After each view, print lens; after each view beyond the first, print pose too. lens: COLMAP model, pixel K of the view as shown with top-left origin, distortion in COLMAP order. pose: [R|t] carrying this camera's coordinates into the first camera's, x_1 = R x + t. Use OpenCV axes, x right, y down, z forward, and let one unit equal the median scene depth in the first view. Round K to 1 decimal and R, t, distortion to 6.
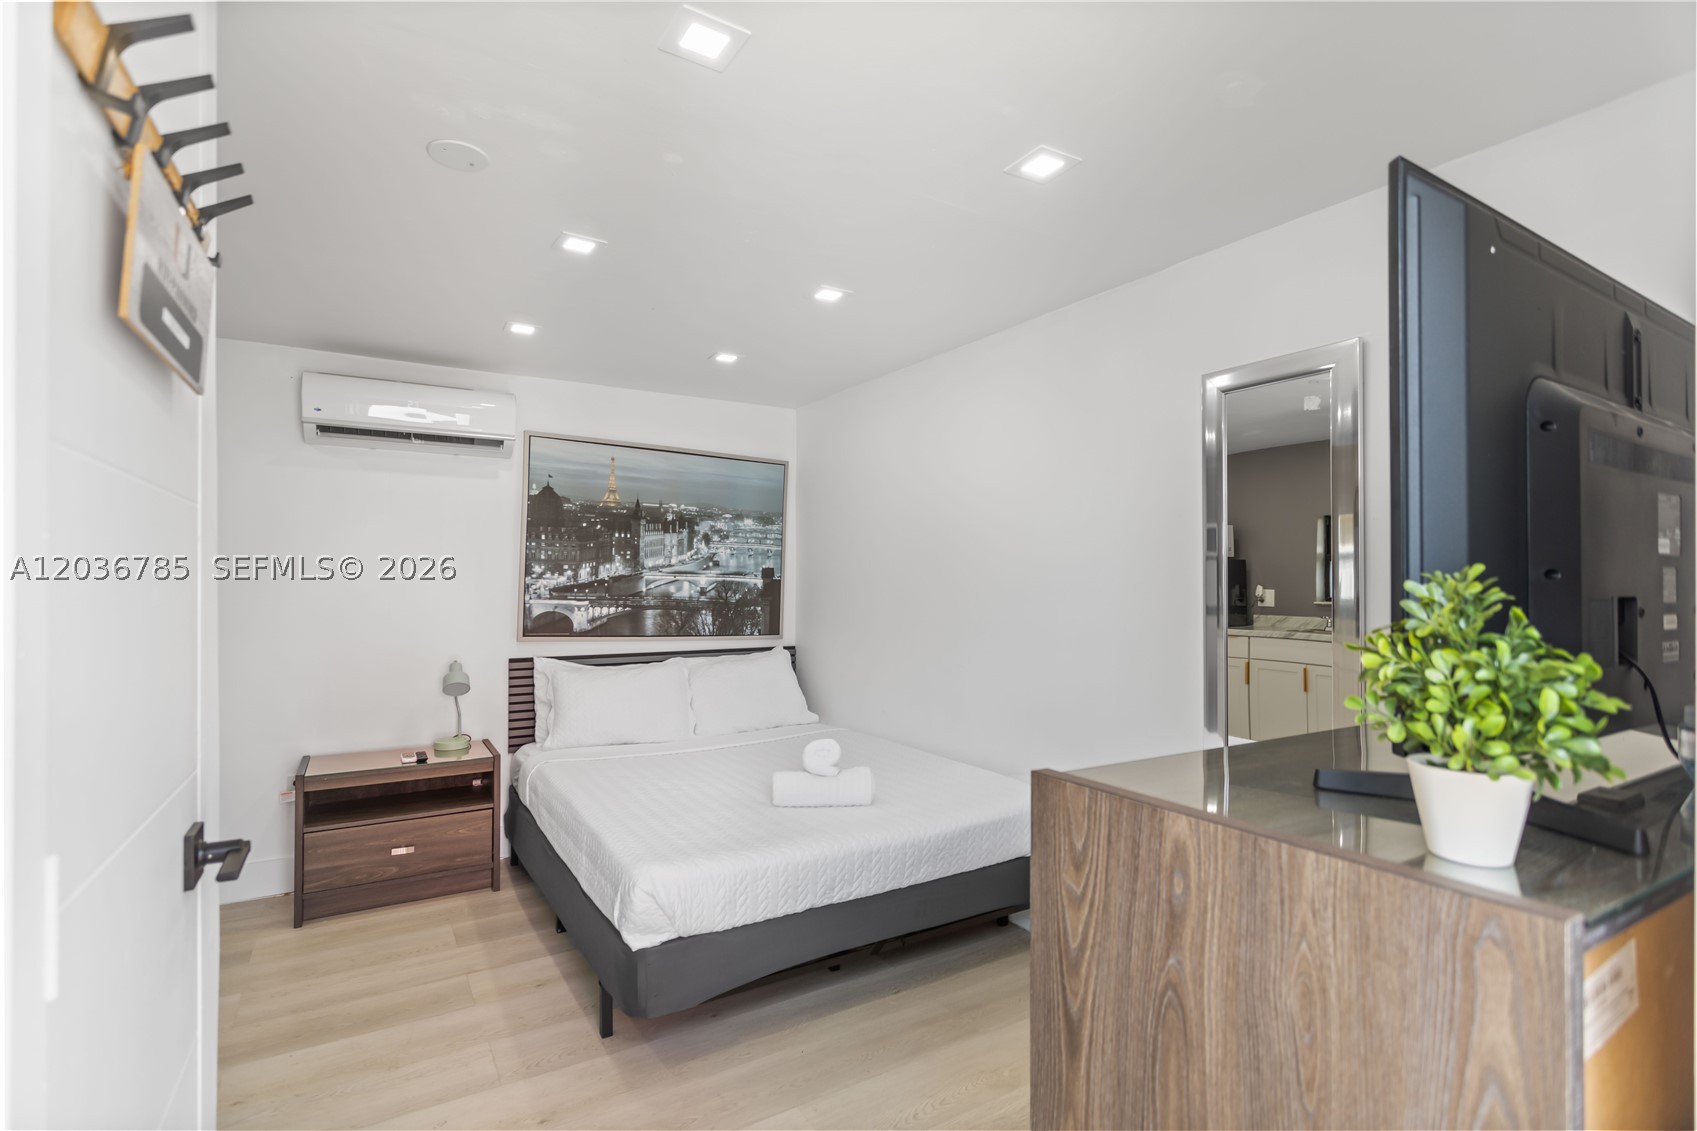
lens RADIAL K [[809.2, 0, 847.3], [0, 809.2, 573.7], [0, 0, 1]] dist [-0.001530, 0.002451]
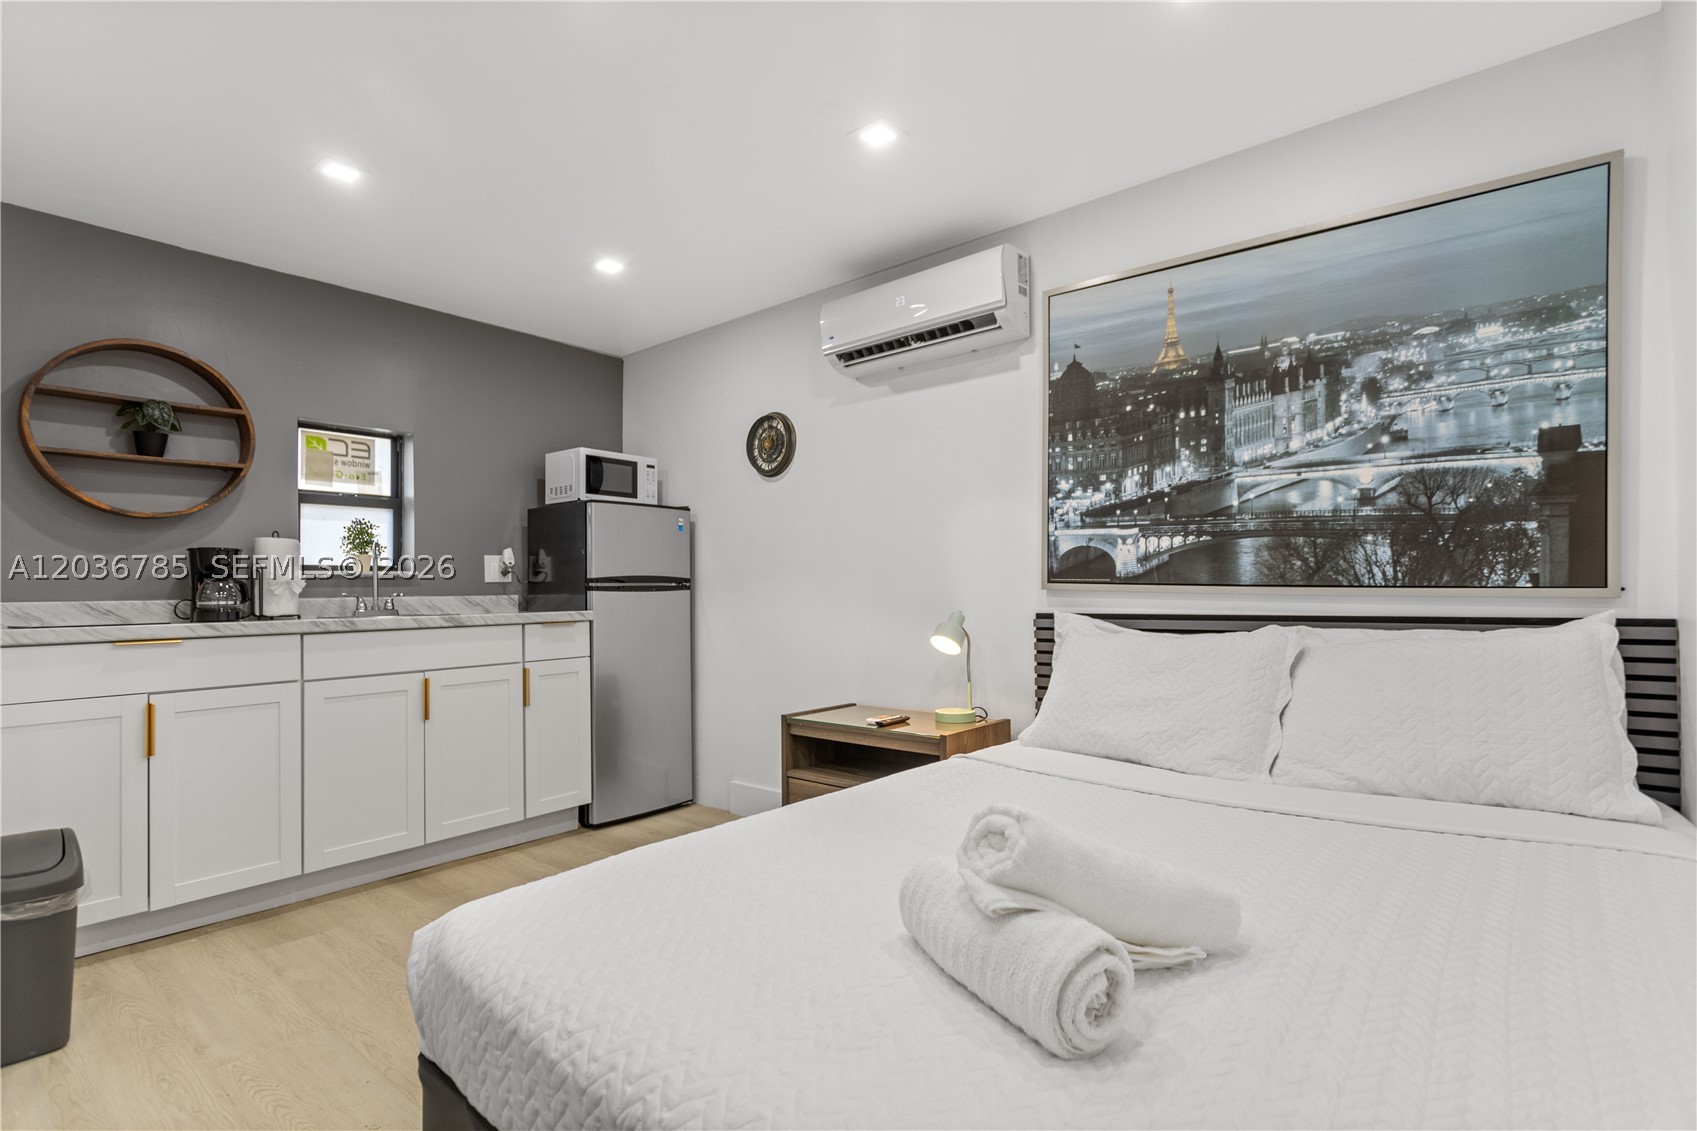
lens RADIAL K [[809.2, 0, 836.8], [0, 809.2, 575.8], [0, 0, 1]] dist [-0.001530, 0.002451]
pose [[0.312718, -0.025092, -0.949514, 0.204472], [0.023121, 0.999556, -0.018800, 0.078104], [0.949564, -0.016074, 0.313160, 0.583356]]
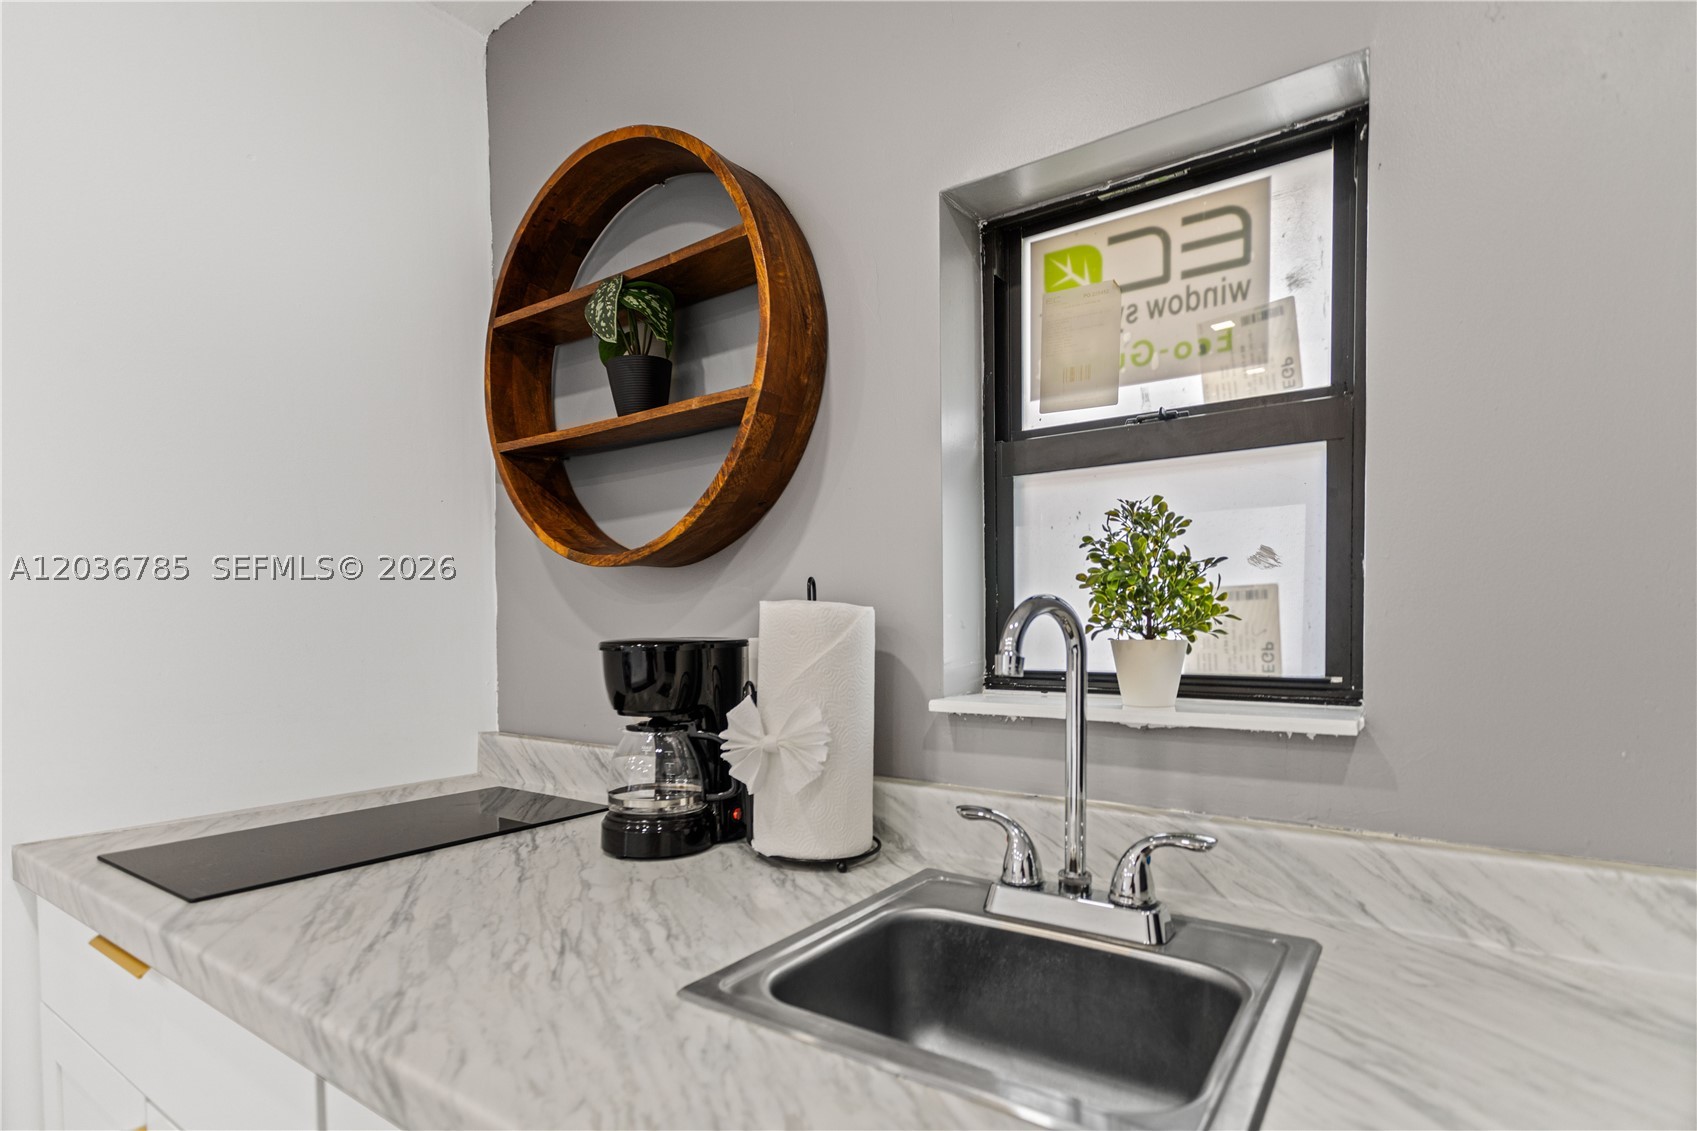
lens RADIAL K [[850.3, 0, 834.1], [0, 850.3, 647.3], [0, 0, 1]] dist [0.000767, 0.001946]
pose [[-0.920776, 0.014995, -0.389804, -0.590990], [0.008883, 0.999808, 0.017476, 0.025590], [0.389992, 0.012629, -0.920732, 0.554955]]
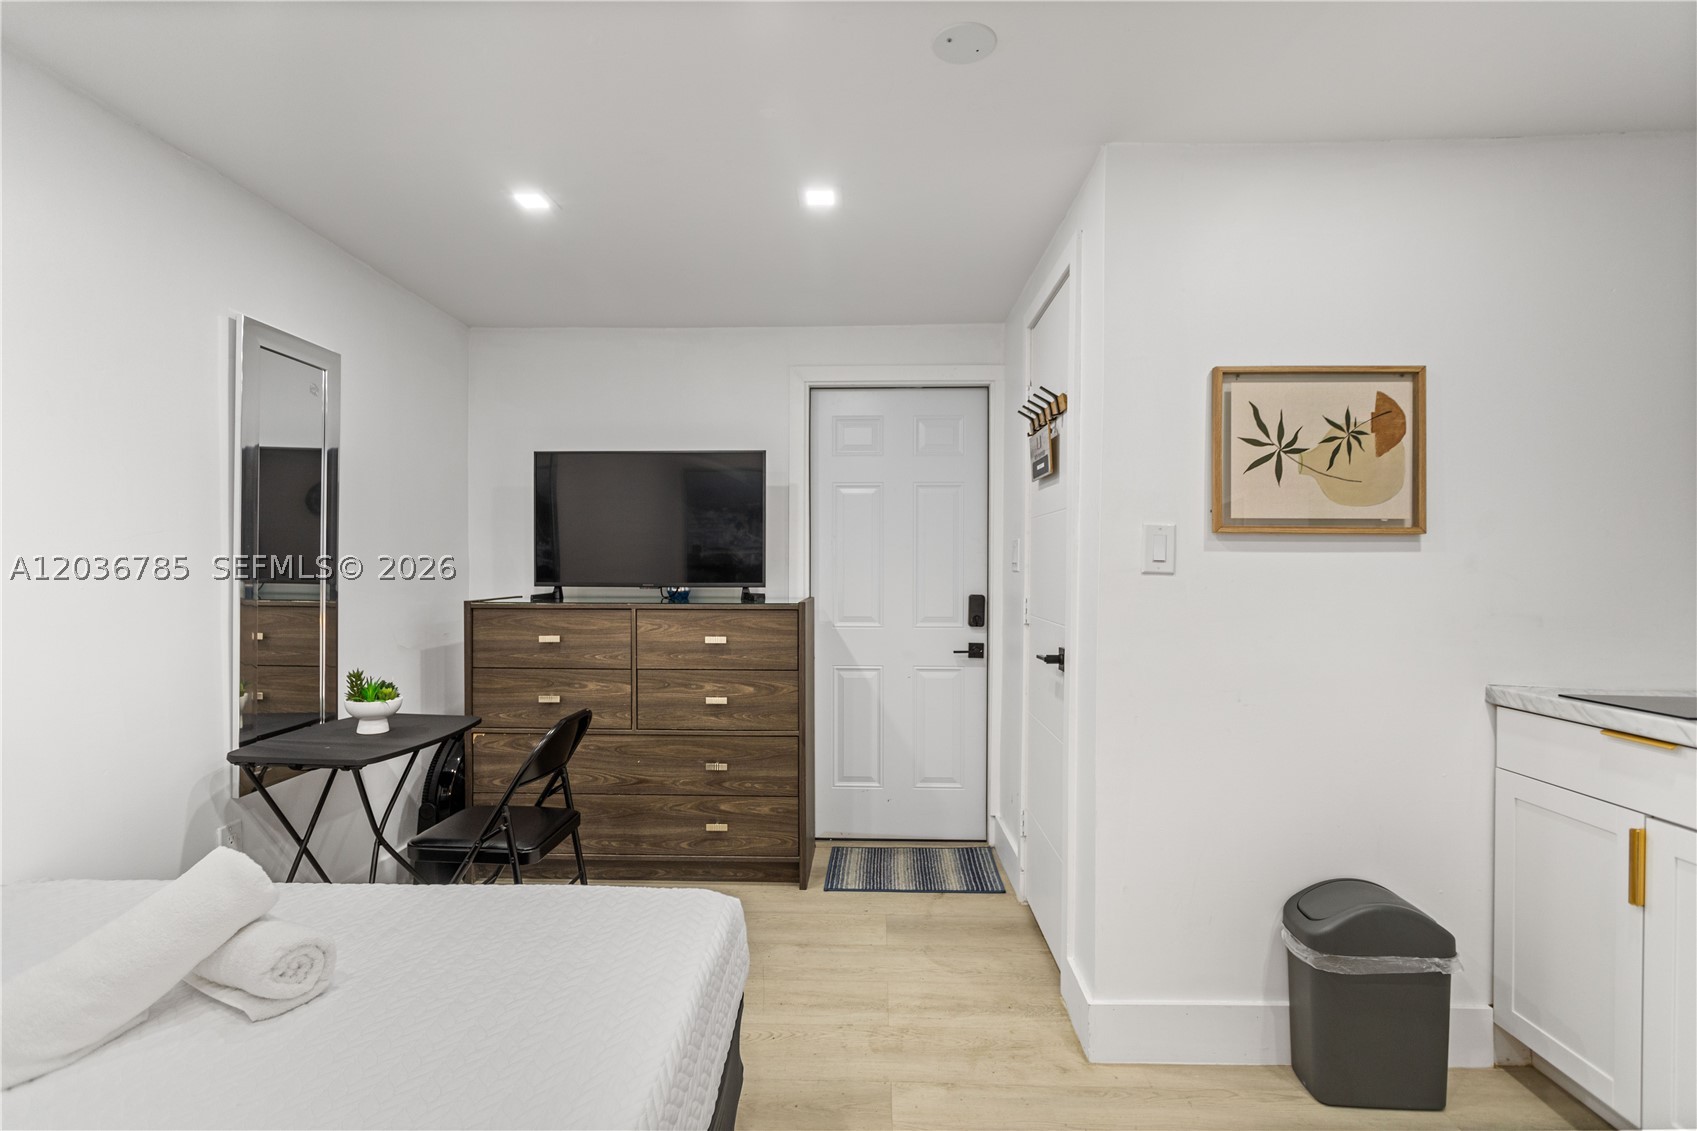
lens RADIAL K [[809.2, 0, 847.3], [0, 809.2, 570.9], [0, 0, 1]] dist [-0.001530, 0.002451]
pose [[-0.831015, -0.012109, 0.556119, -0.405813], [-0.016355, 0.999863, -0.002668, 0.027386], [-0.556010, -0.011313, -0.831099, 0.846968]]
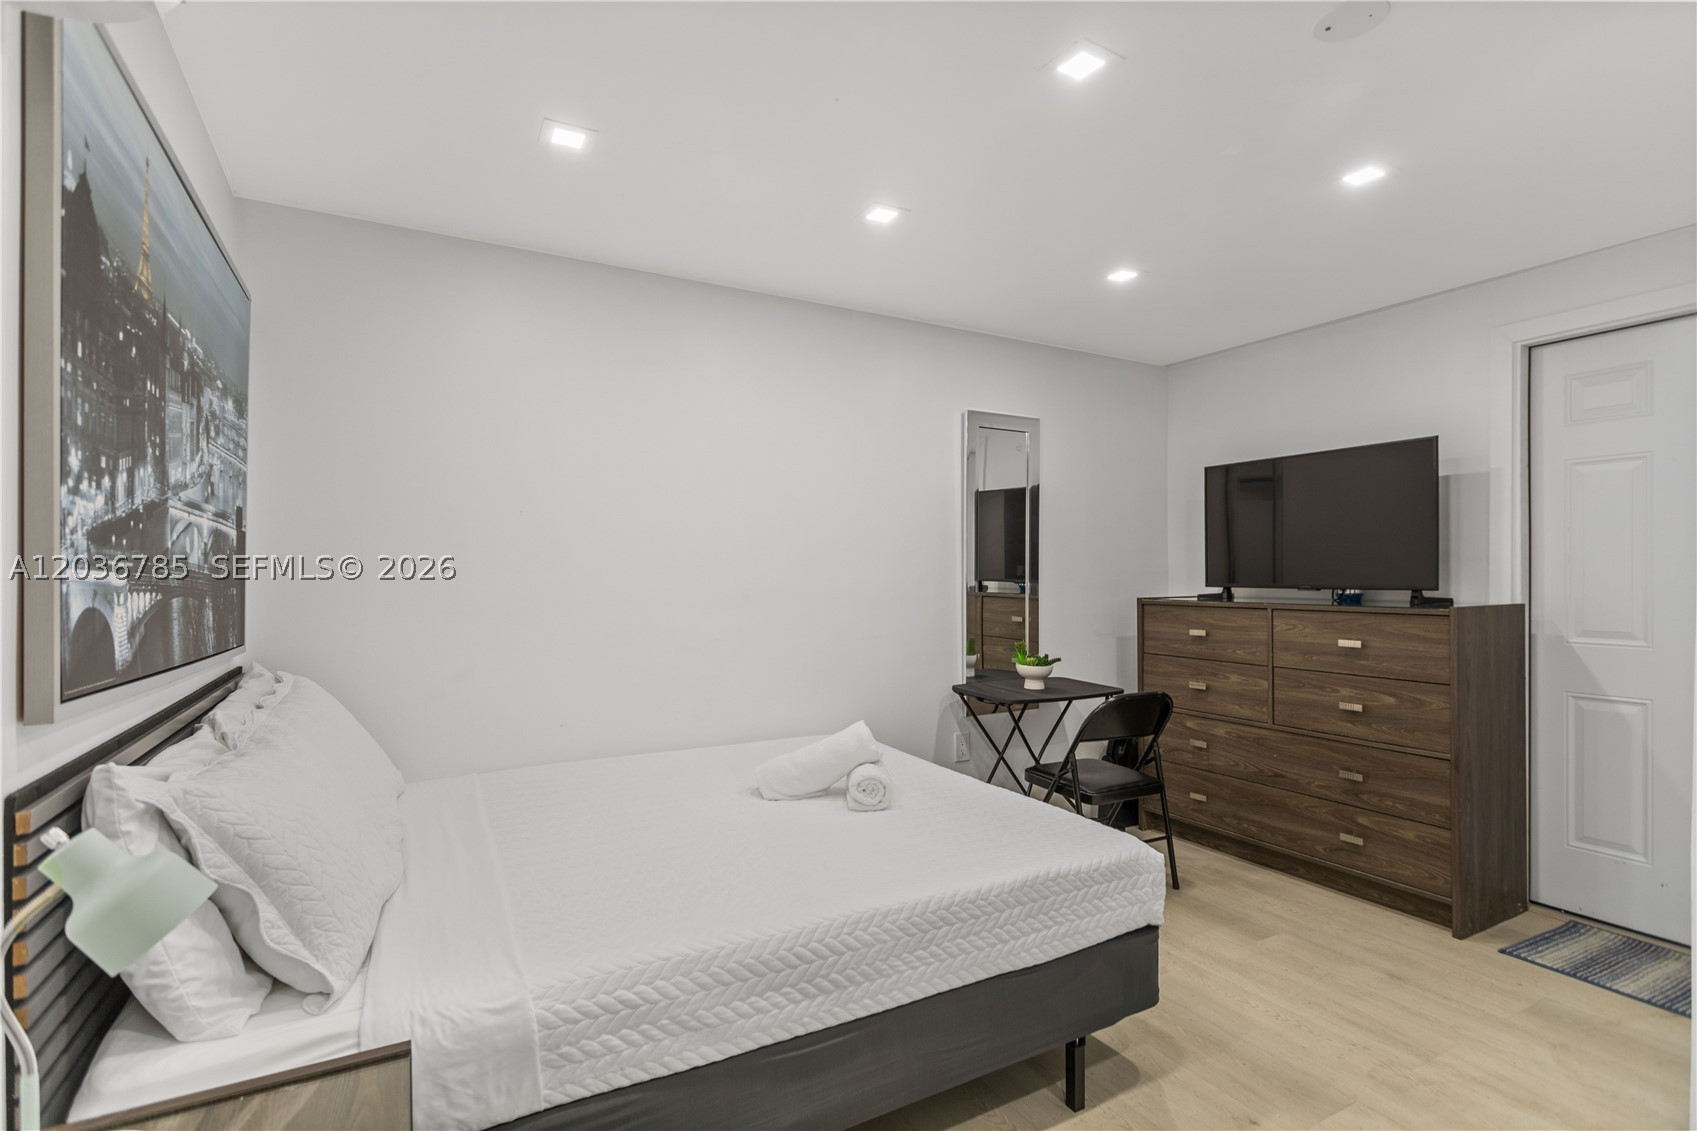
lens RADIAL K [[809.2, 0, 847.6], [0, 809.2, 579.5], [0, 0, 1]] dist [-0.001530, 0.002451]
pose [[0.051078, -0.013488, 0.998604, -0.635627], [-0.010126, 0.999850, 0.014023, 0.028966], [-0.998643, -0.010828, 0.050933, 0.696589]]
